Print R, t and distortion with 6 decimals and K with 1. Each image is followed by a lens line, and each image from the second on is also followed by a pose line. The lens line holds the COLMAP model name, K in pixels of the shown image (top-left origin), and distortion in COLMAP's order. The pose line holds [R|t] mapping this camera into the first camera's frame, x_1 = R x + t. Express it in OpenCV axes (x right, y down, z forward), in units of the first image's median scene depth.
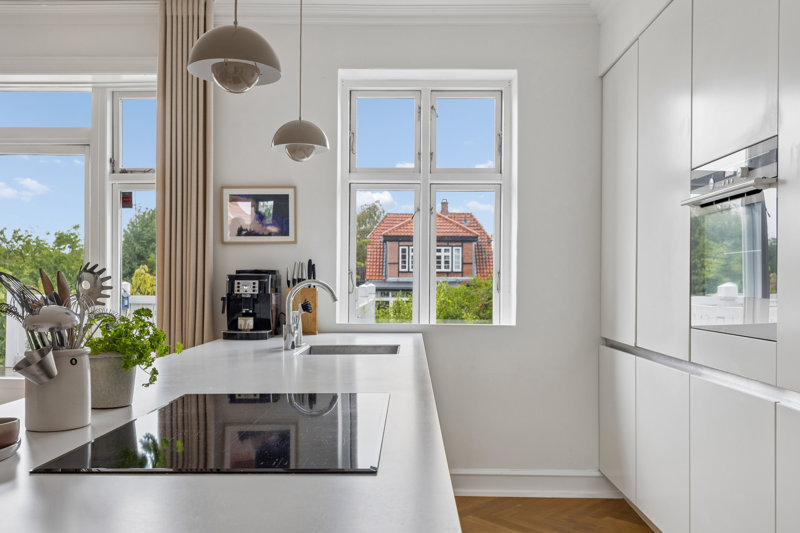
lens RADIAL K [[666.3, 0, 398.0], [0, 666.3, 274.0], [0, 0, 1]] dist [0.006220, 0.001742]
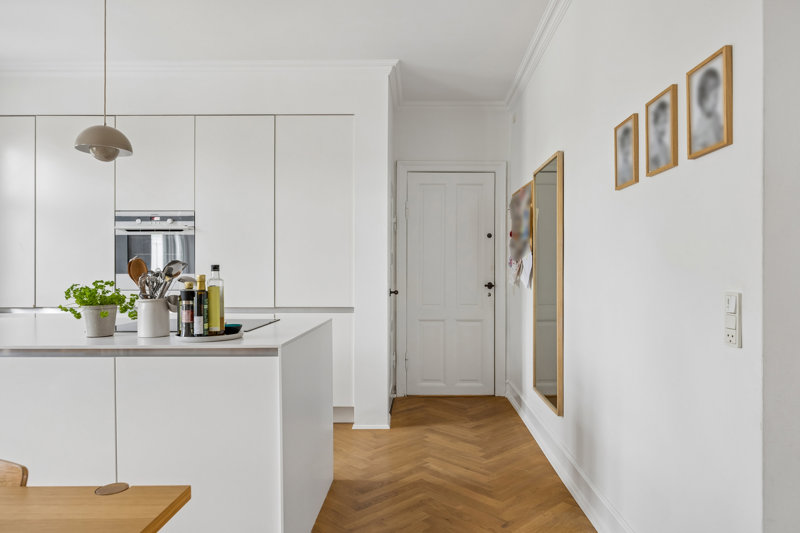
lens RADIAL K [[521.1, 0, 422.7], [0, 521.1, 266.7], [0, 0, 1]] dist [-0.001644, 0.003152]
pose [[-0.027425, 0.005619, 0.999608, -0.729350], [-0.012230, 0.999907, -0.005956, 0.005068], [-0.999549, -0.012388, -0.027354, 0.075856]]
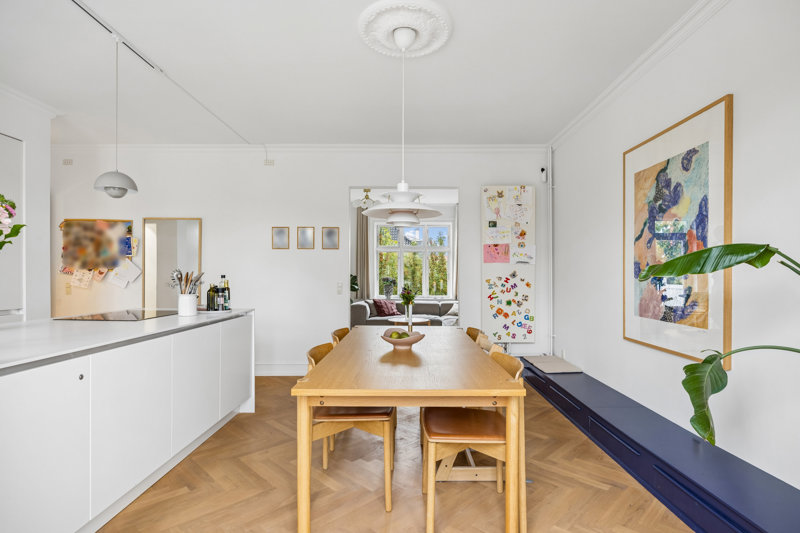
lens RADIAL K [[419.4, 0, 404.3], [0, 419.4, 273.7], [0, 0, 1]] dist [0.007517, 0.000689]
pose [[-0.999769, -0.005582, -0.020744, -0.558776], [-0.005254, 0.999861, -0.015810, 0.011213], [0.020829, -0.015697, -0.999660, 1.106918]]
